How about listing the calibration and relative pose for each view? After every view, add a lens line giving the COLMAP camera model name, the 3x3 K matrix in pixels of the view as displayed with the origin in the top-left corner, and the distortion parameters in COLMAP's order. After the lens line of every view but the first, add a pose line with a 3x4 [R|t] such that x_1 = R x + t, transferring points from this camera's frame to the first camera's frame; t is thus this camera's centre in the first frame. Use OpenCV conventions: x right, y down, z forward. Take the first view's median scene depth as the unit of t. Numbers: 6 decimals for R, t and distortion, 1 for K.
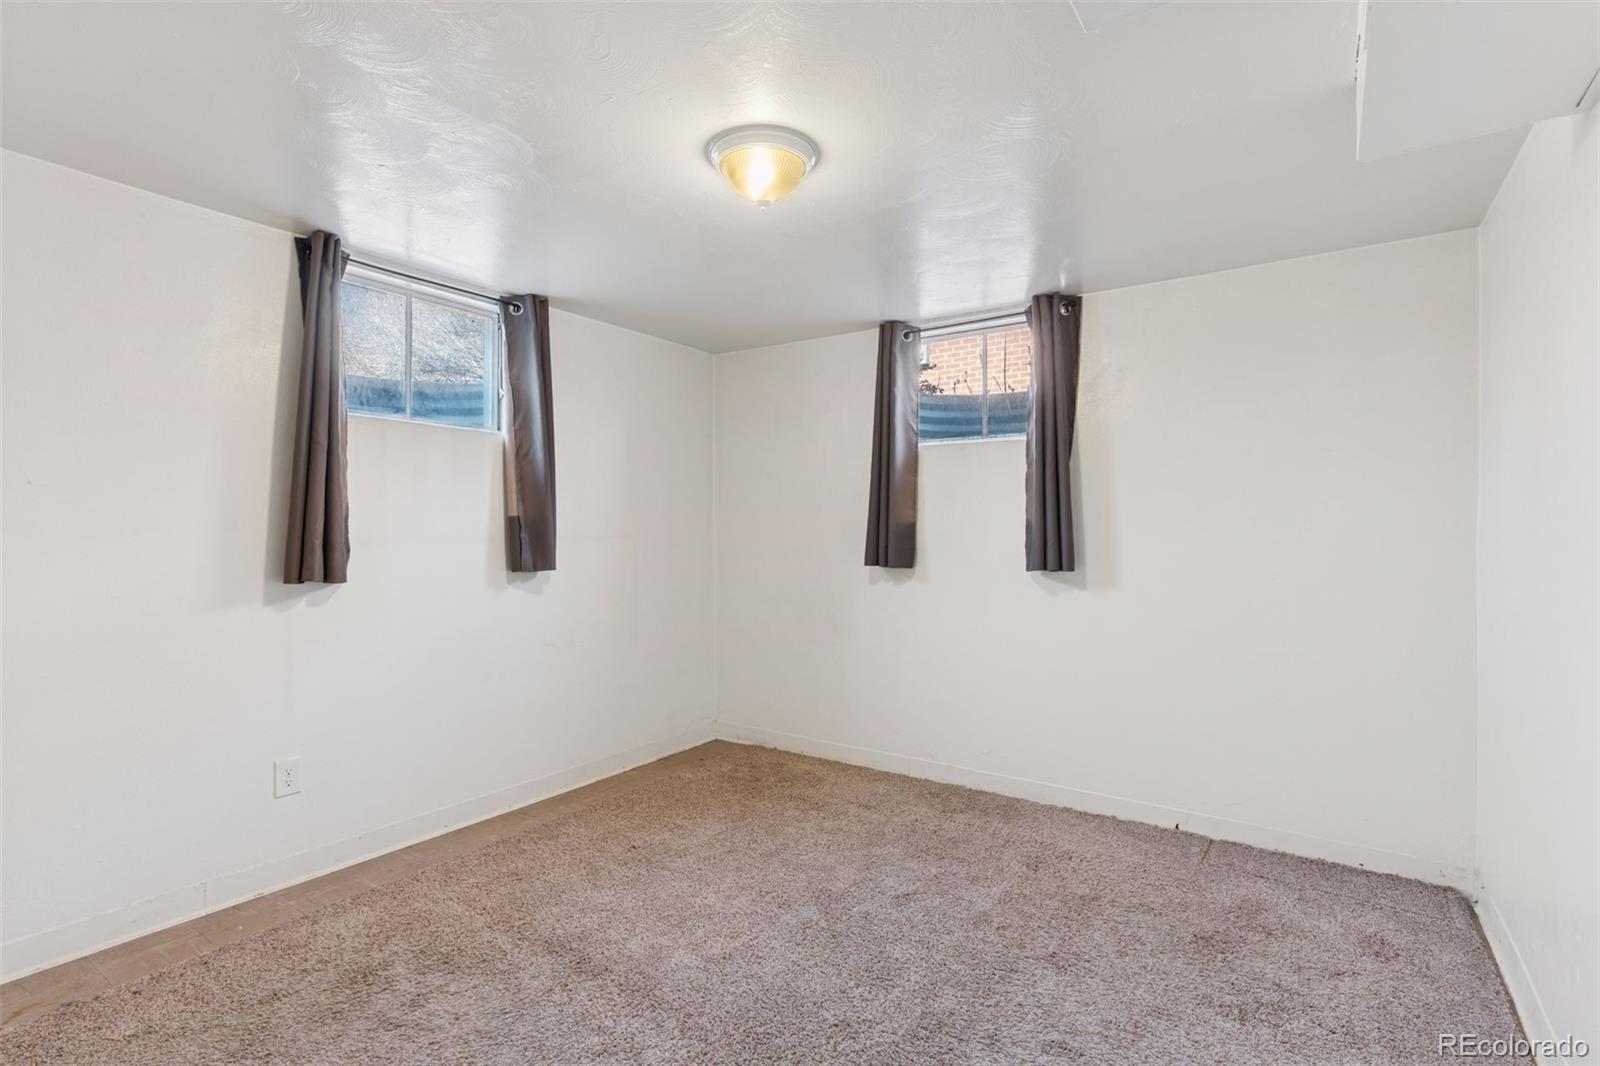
lens RADIAL K [[775.8, 0, 798.0], [0, 775.8, 524.4], [0, 0, 1]] dist [0.013833, 0.000160]
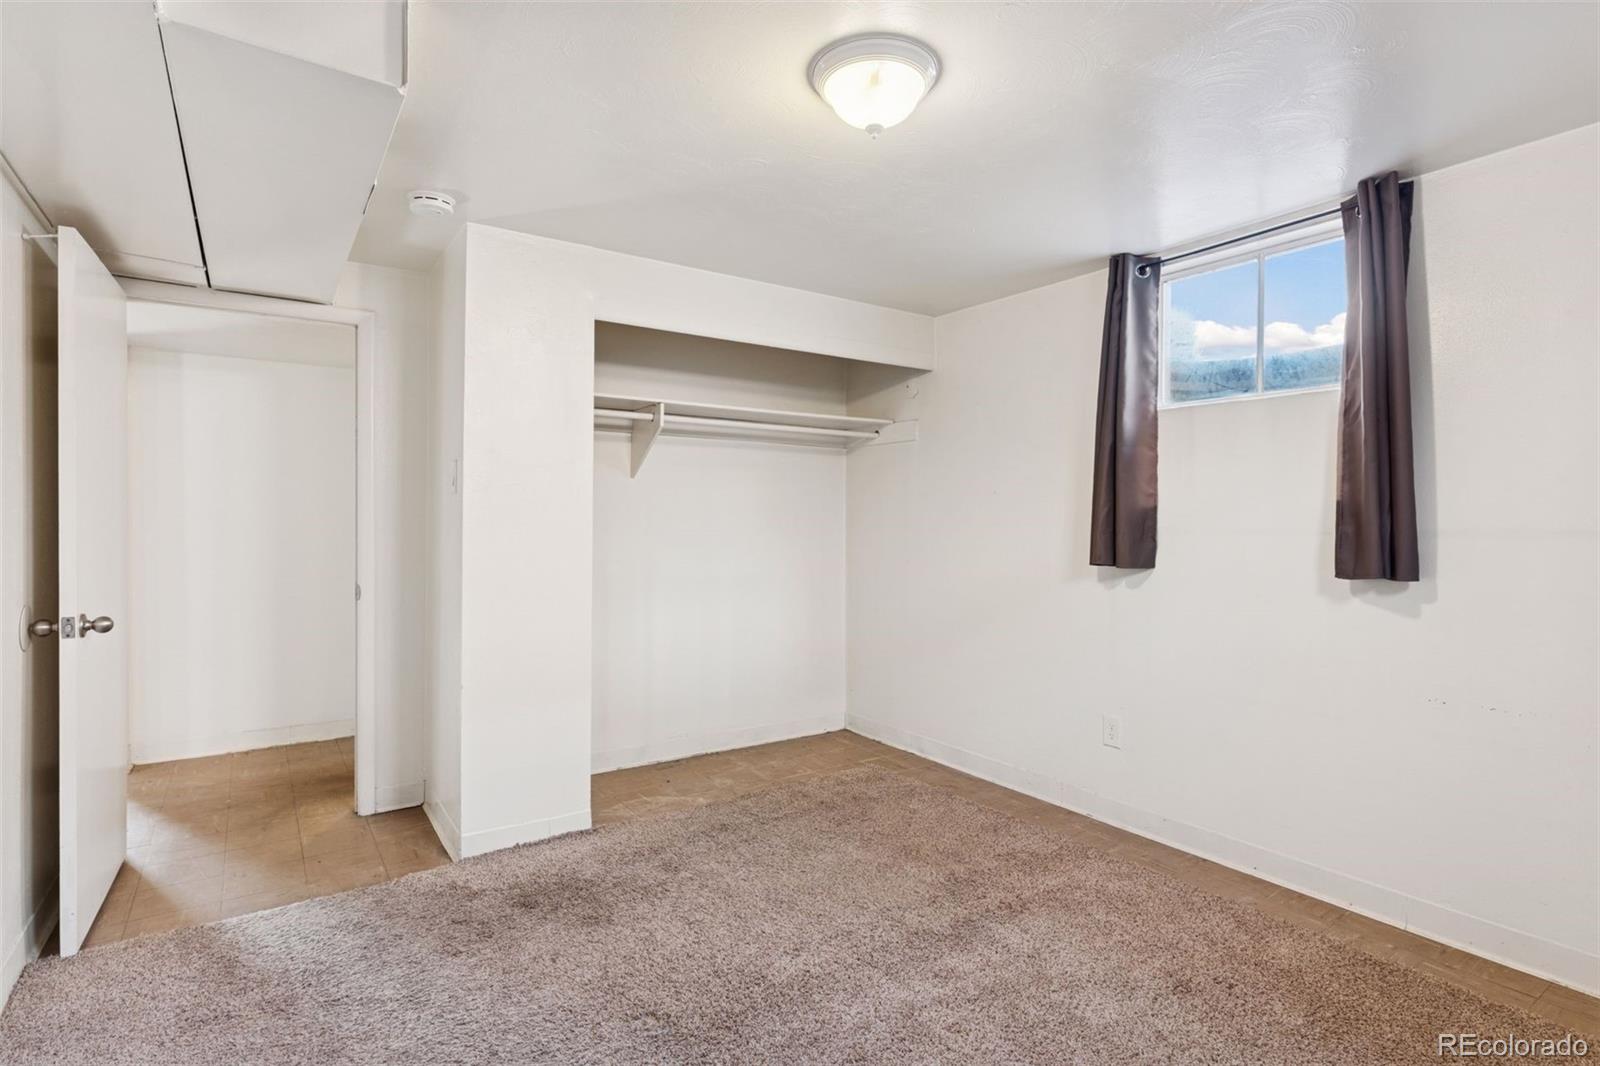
lens RADIAL K [[802.8, 0, 798.2], [0, 802.8, 525.8], [0, 0, 1]] dist [0.020115, 0.000267]
pose [[-0.368262, -0.003023, -0.929717, 0.584477], [0.005822, 0.999968, -0.005558, 0.015919], [0.929704, -0.007460, -0.368232, 0.907505]]
